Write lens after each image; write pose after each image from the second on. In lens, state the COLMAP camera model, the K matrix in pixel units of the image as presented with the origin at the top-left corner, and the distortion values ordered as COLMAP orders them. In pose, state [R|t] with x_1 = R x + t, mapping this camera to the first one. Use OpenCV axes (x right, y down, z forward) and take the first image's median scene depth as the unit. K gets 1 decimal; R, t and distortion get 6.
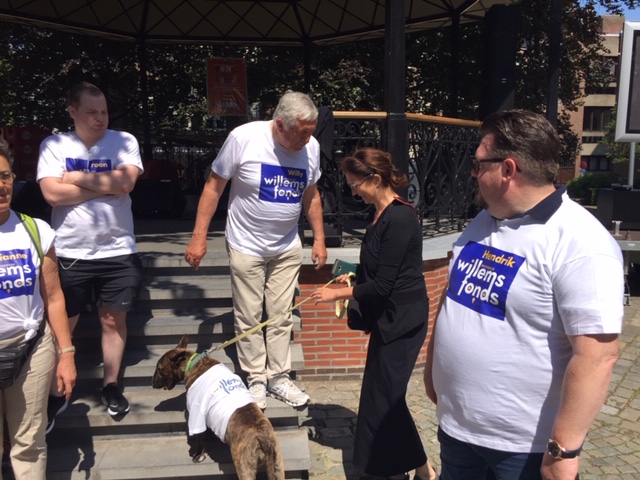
lens RADIAL K [[540.9, 0, 320.0], [0, 540.9, 240.0], [0, 0, 1]] dist [-0.138430, 0.005184]
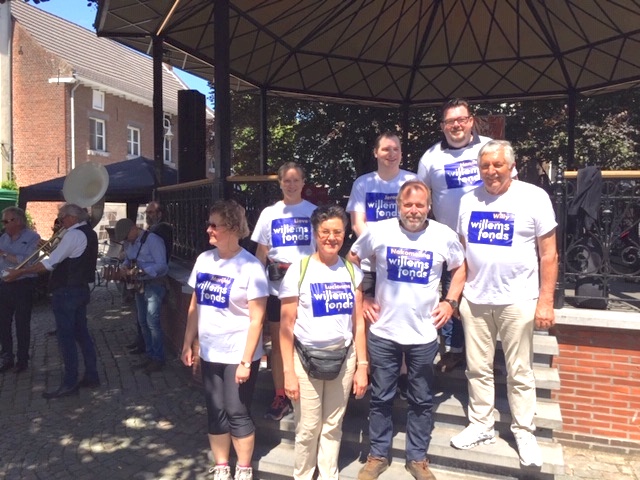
lens RADIAL K [[539.4, 0, 319.3], [0, 539.4, 232.8], [0, 0, 1]] dist [0.088537, -0.150375]
pose [[0.899691, 0.025969, -0.435754, -0.001216], [-0.075115, 0.992549, -0.095936, 0.009555], [0.430016, 0.119045, 0.894938, -0.111077]]
